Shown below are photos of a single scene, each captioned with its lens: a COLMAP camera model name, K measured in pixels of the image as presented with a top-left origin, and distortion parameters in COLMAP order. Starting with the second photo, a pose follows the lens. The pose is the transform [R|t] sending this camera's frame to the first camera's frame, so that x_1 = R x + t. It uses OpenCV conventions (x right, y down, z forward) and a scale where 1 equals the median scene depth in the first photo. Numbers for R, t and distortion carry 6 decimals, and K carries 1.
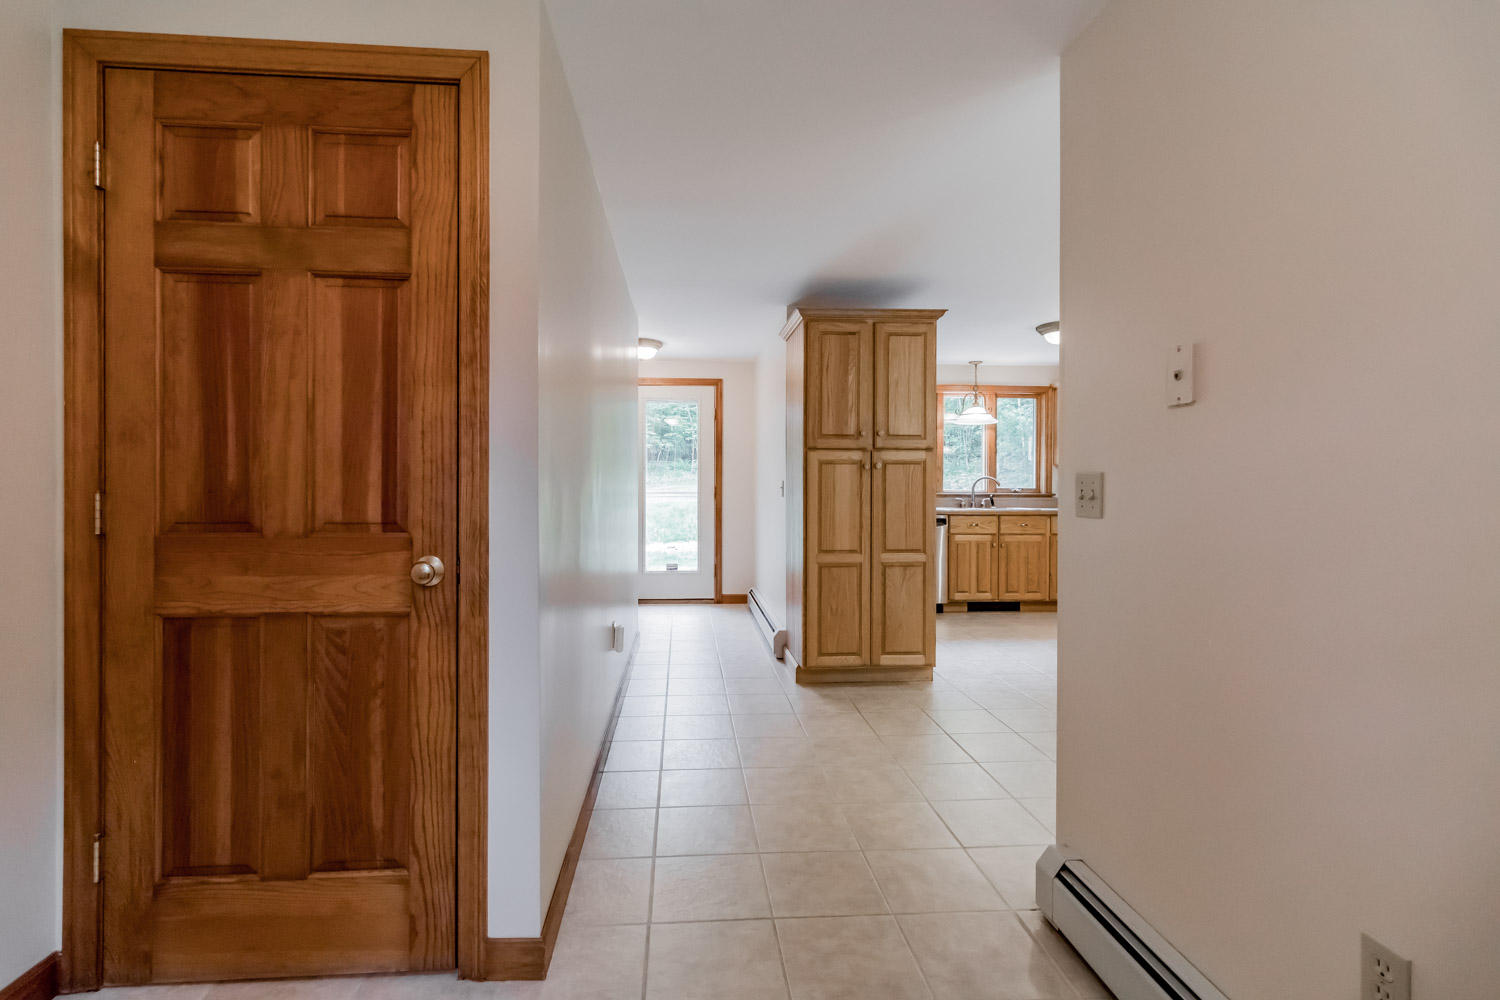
lens RADIAL K [[713.0, 0, 724.7], [0, 713.0, 482.2], [0, 0, 1]] dist [0.003345, -0.000378]
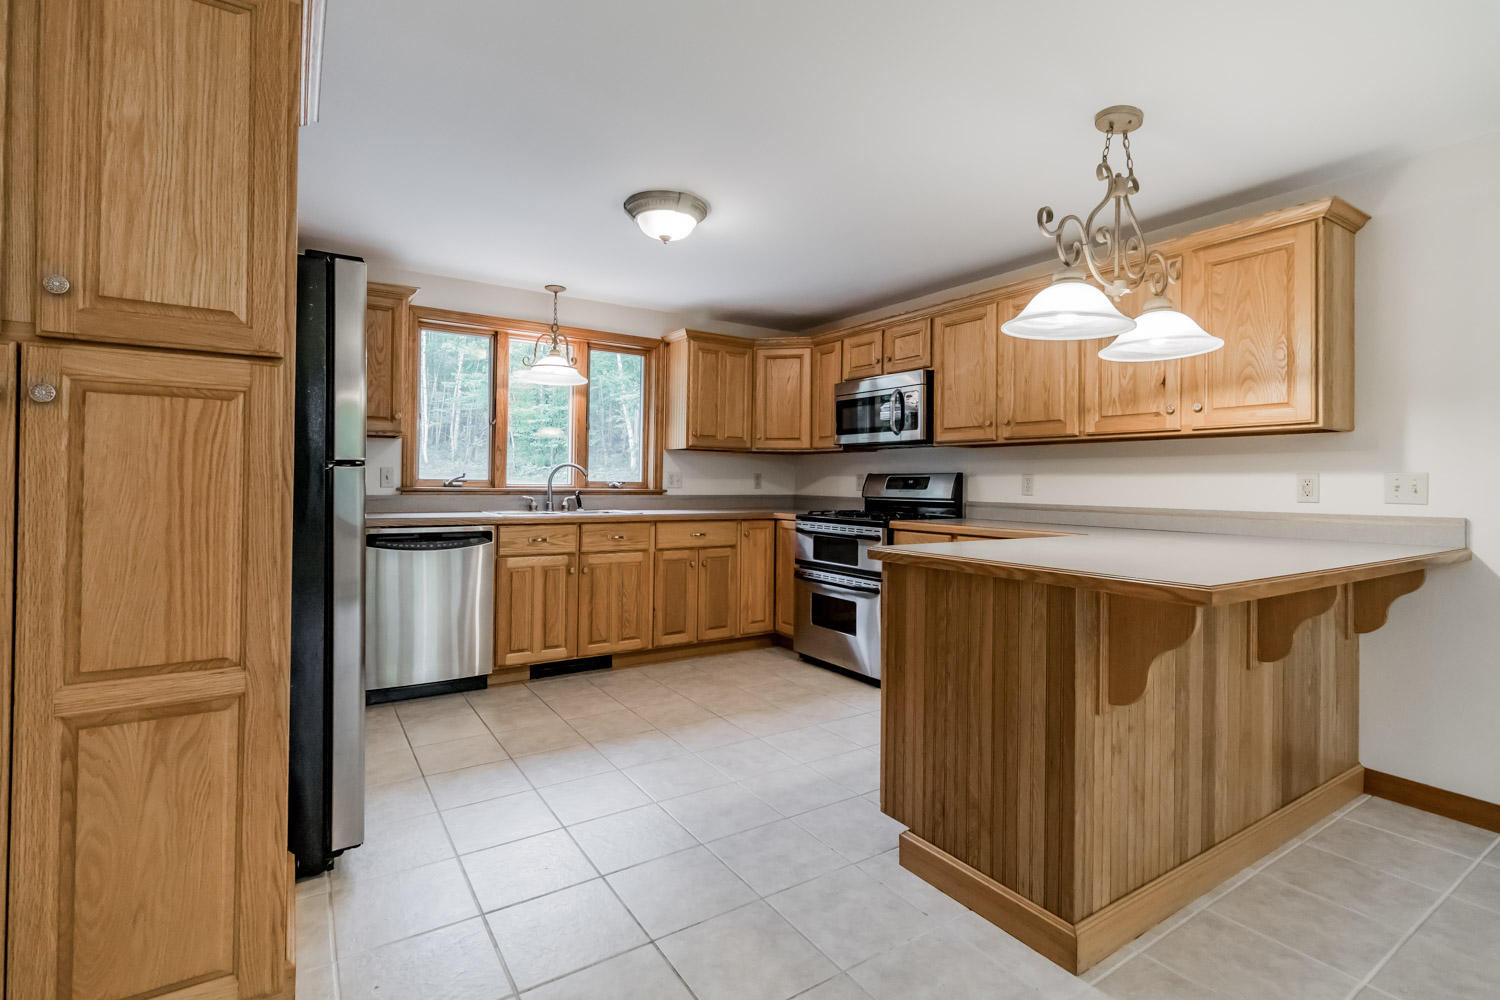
lens RADIAL K [[713.0, 0, 724.7], [0, 713.0, 482.2], [0, 0, 1]] dist [0.003345, -0.000378]
pose [[0.886824, 0.005813, 0.462070, 0.204954], [-0.008453, 0.999958, 0.003642, 0.006254], [-0.462029, -0.007136, 0.886836, 0.376932]]
